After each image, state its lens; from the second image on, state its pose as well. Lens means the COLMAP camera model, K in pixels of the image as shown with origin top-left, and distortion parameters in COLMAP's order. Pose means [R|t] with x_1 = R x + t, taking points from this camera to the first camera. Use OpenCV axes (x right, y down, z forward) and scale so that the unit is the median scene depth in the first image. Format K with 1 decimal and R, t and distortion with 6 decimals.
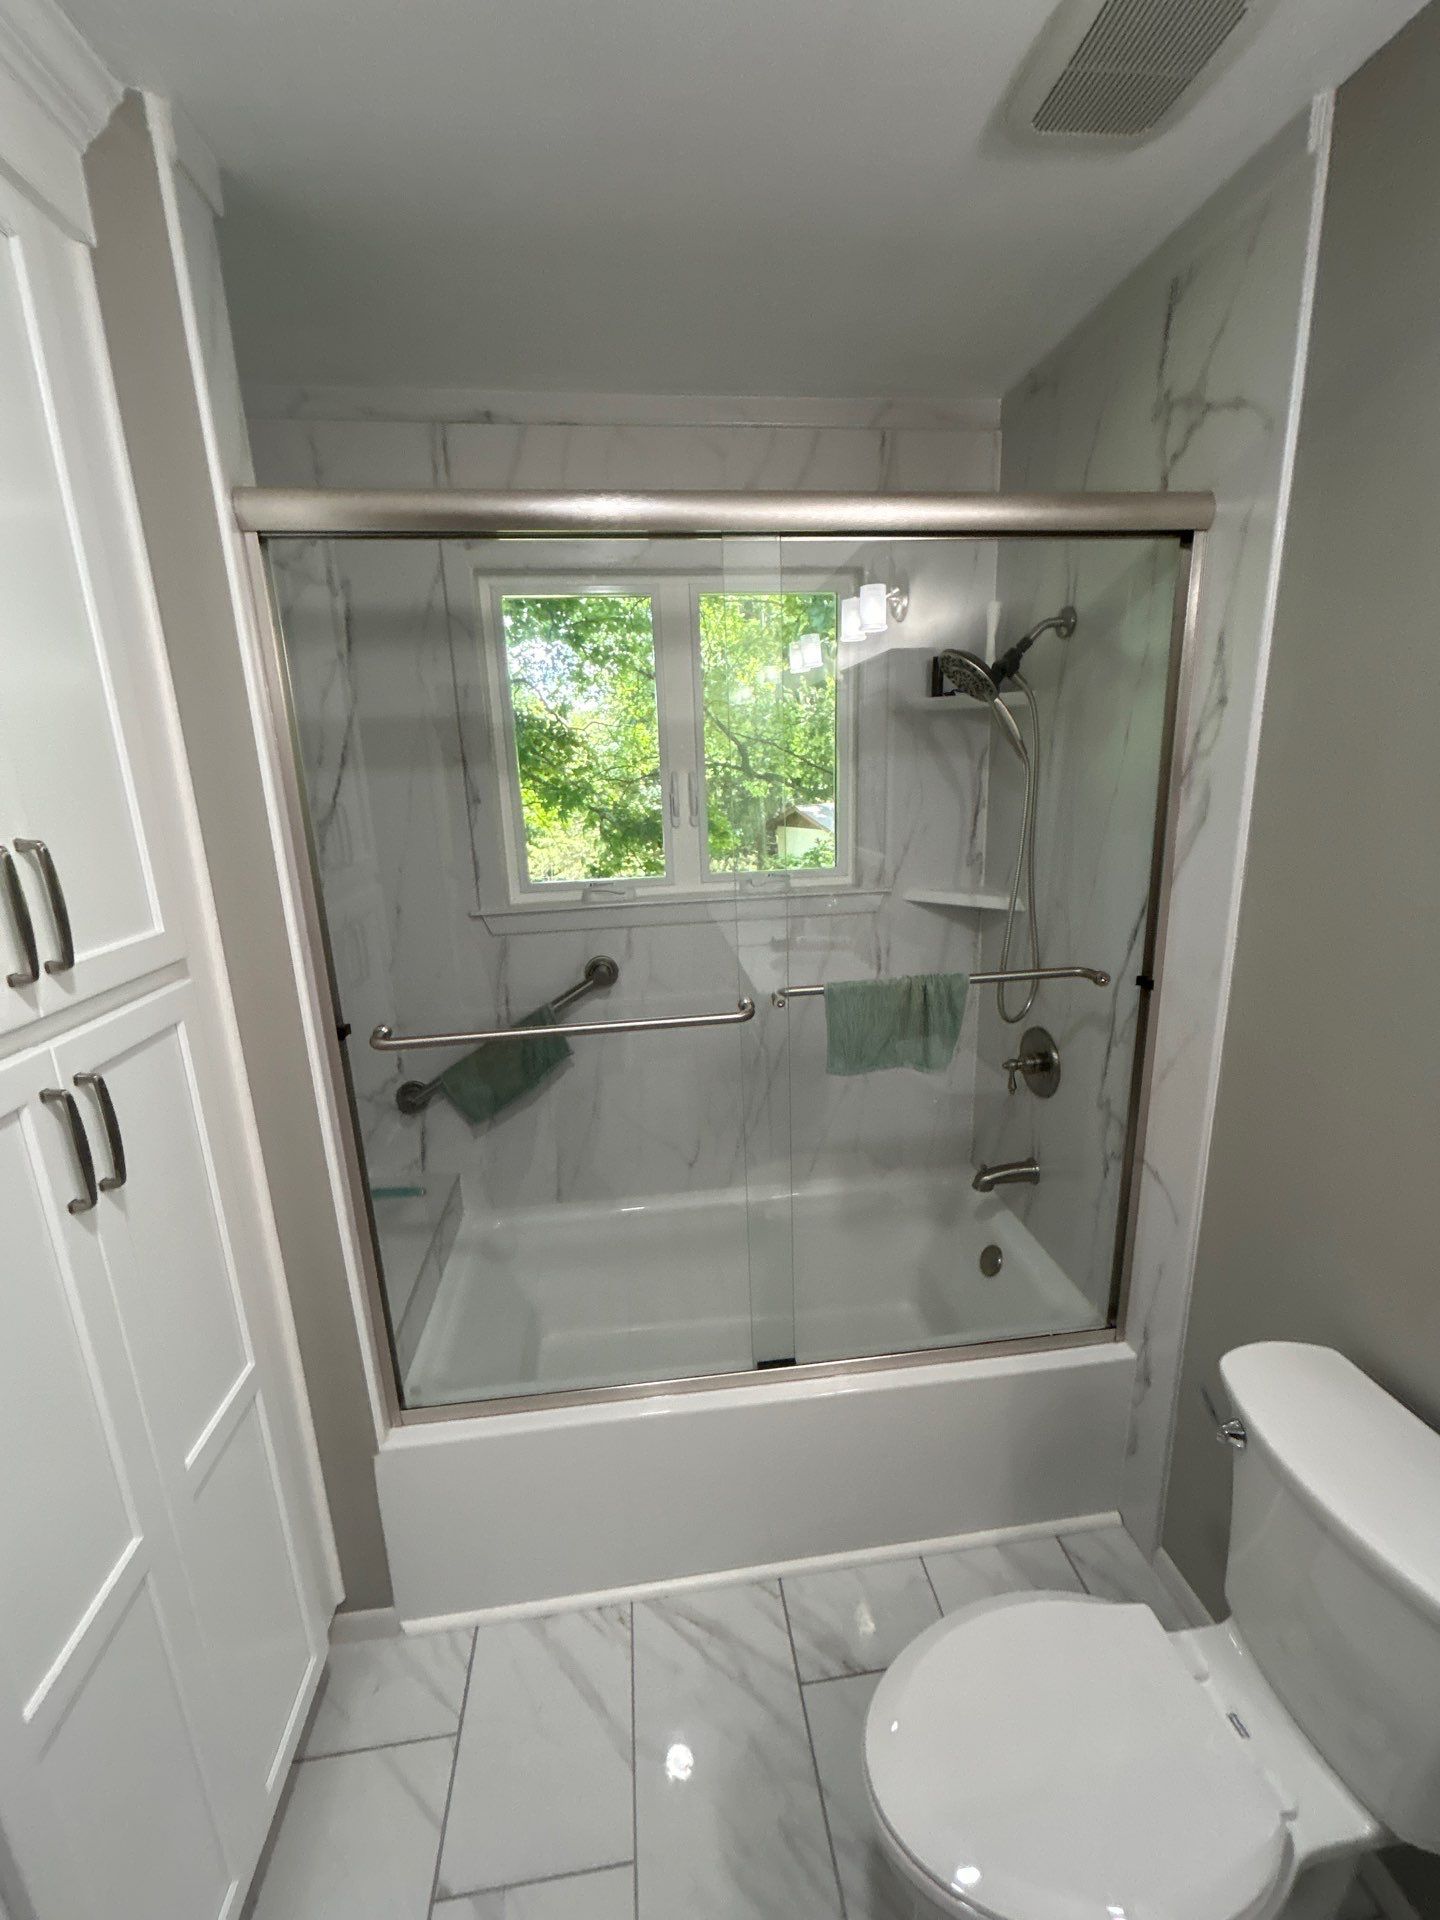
lens RADIAL K [[774.0, 0, 720.5], [0, 774.0, 954.3], [0, 0, 1]] dist [0.001670, 0.000184]
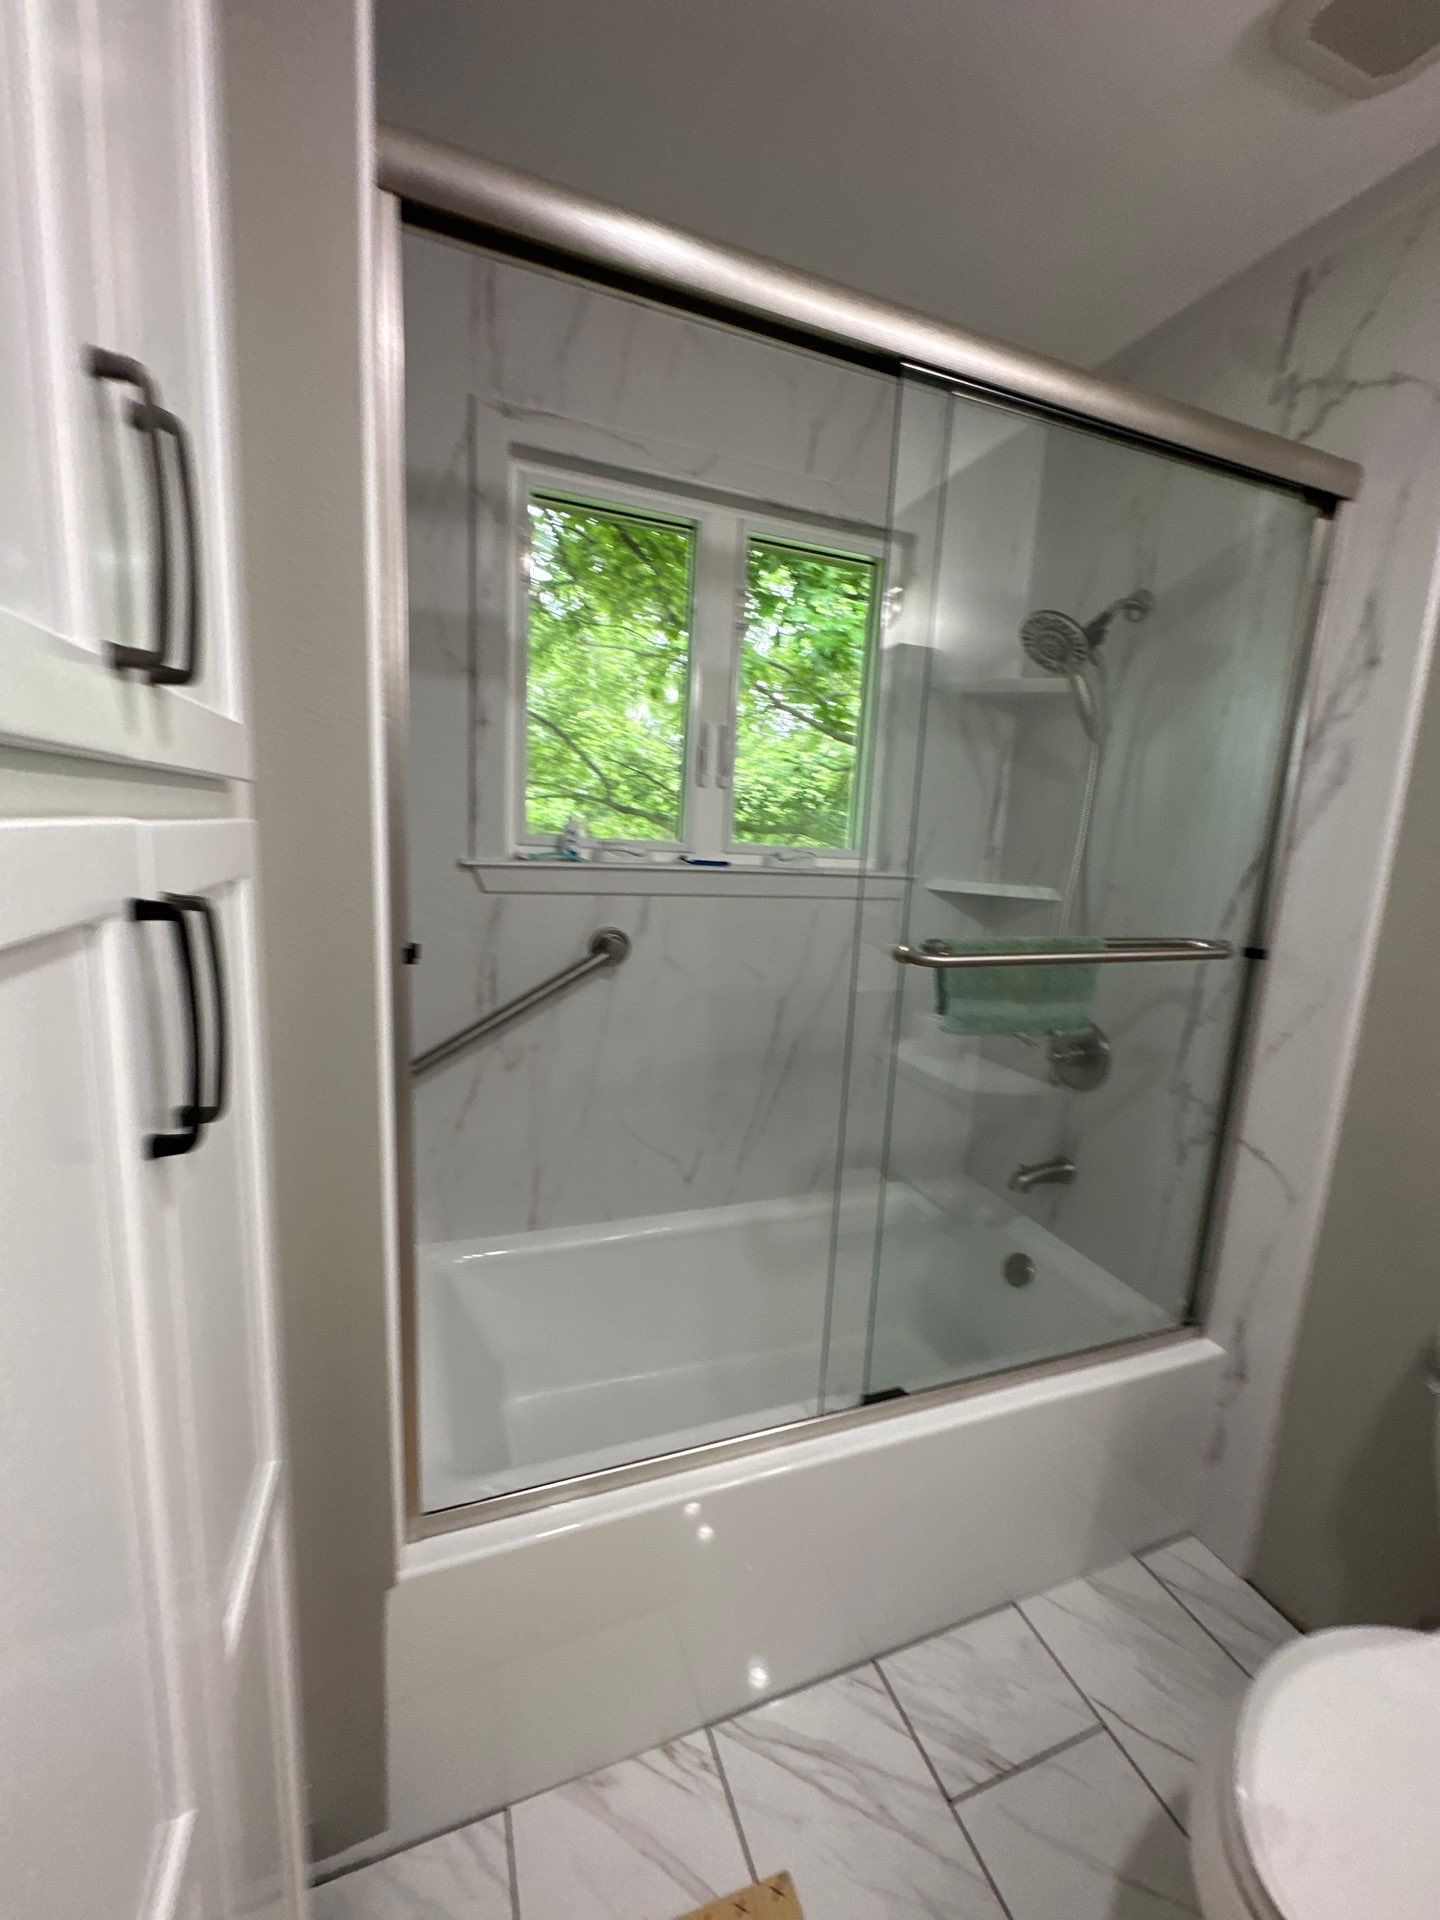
lens RADIAL K [[761.3, 0, 715.8], [0, 761.3, 957.2], [0, 0, 1]] dist [-0.004857, -0.000266]
pose [[0.968236, 0.045400, 0.245880, -0.303343], [-0.027923, 0.996859, -0.074106, 0.114656], [-0.248472, 0.064887, 0.966463, 0.210393]]
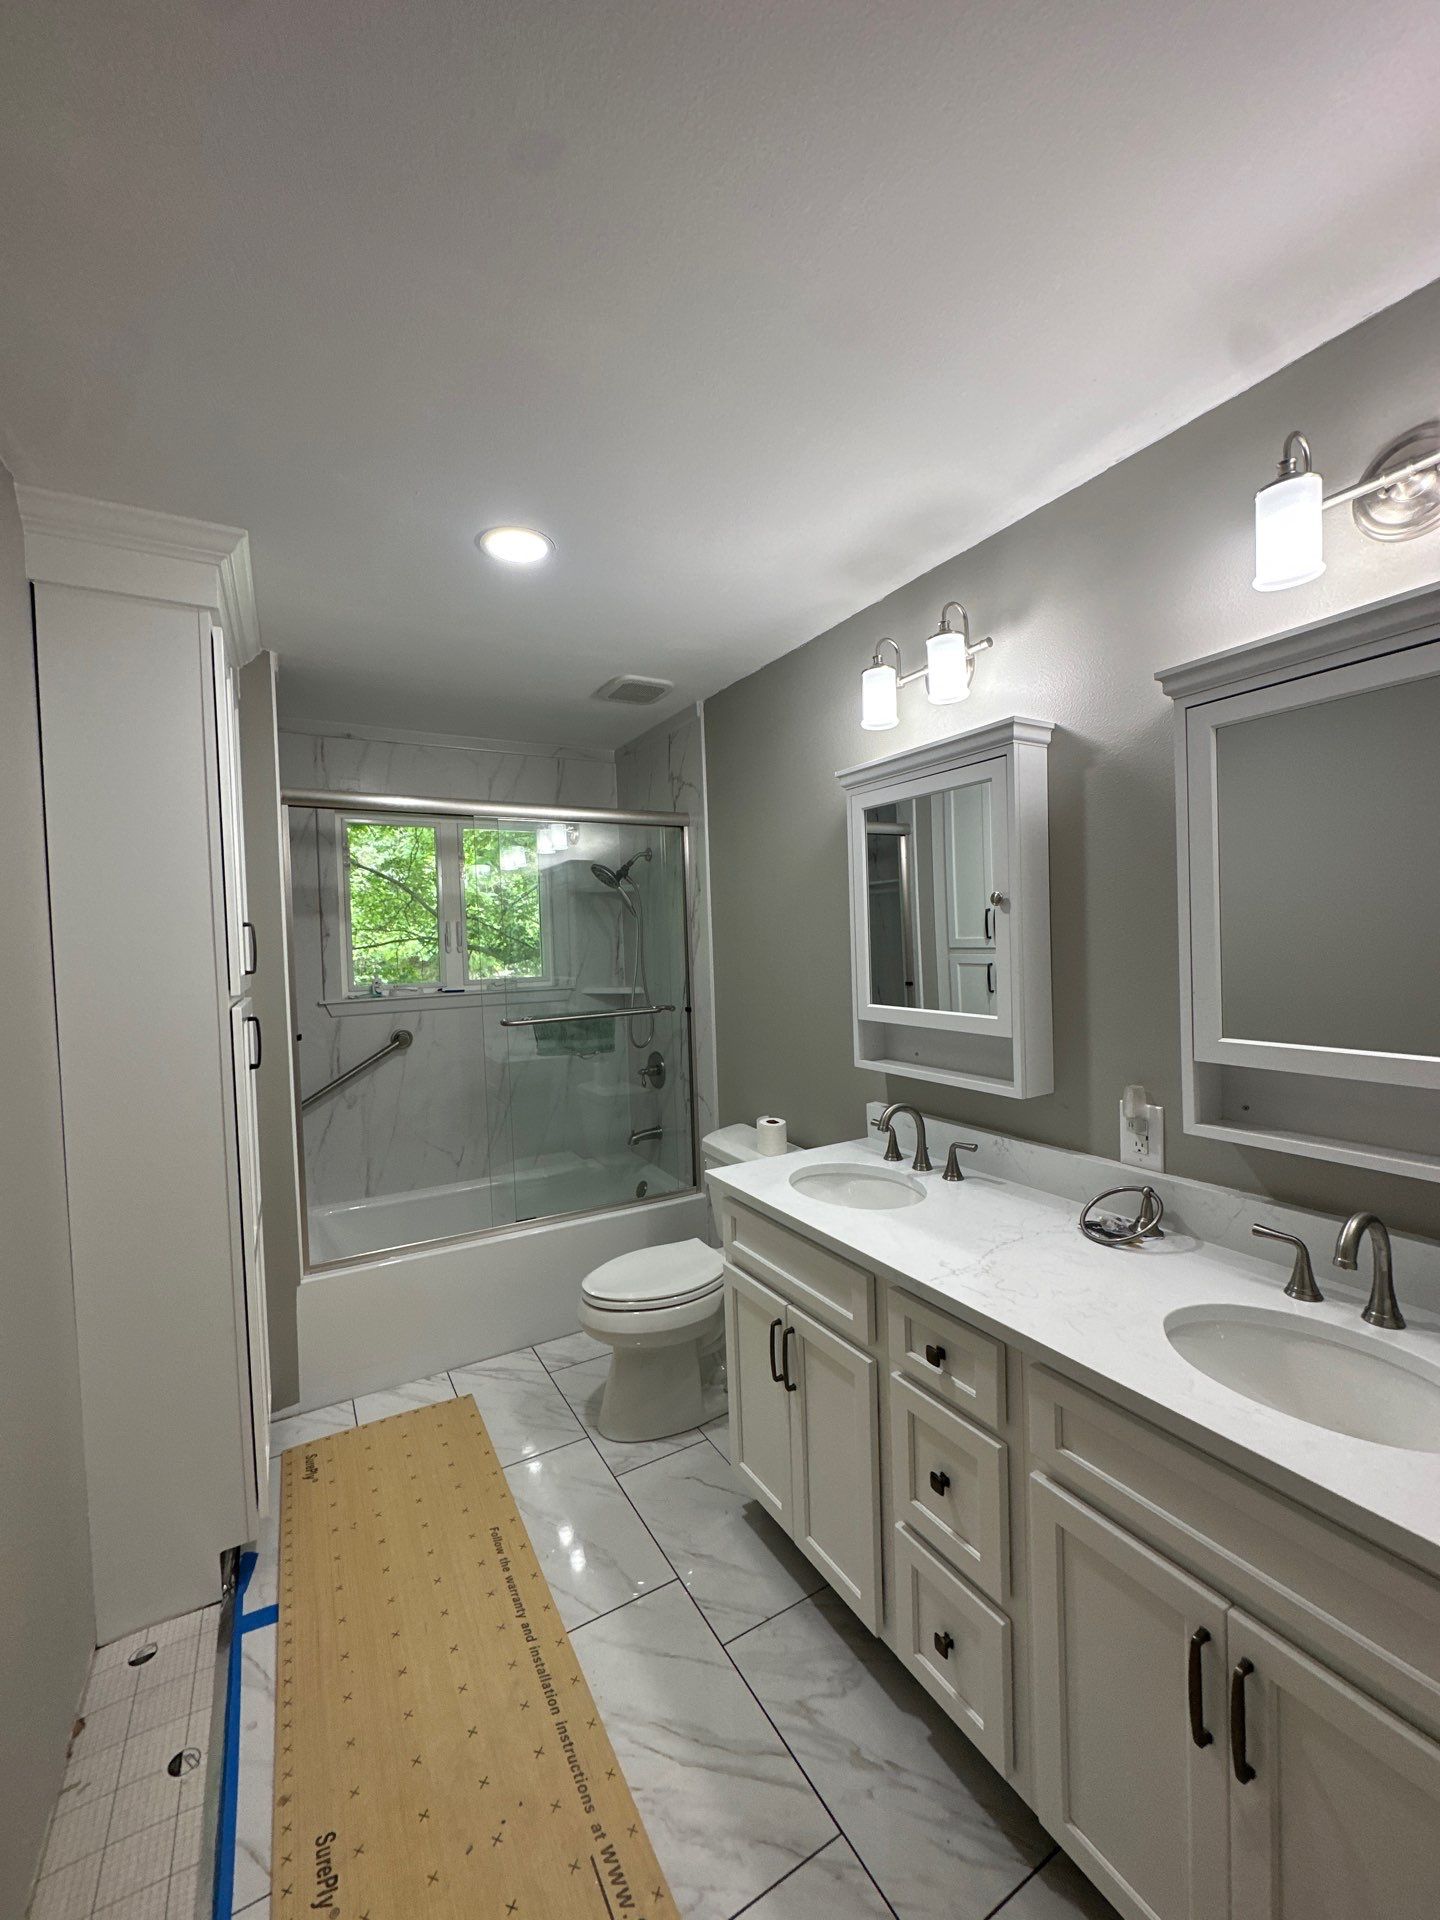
lens RADIAL K [[761.3, 0, 715.8], [0, 761.3, 957.2], [0, 0, 1]] dist [-0.004857, -0.000266]
pose [[0.922945, -0.002697, 0.384922, -0.197408], [0.091422, 0.972899, -0.212390, 0.318359], [-0.373918, 0.231214, 0.898179, -0.910638]]
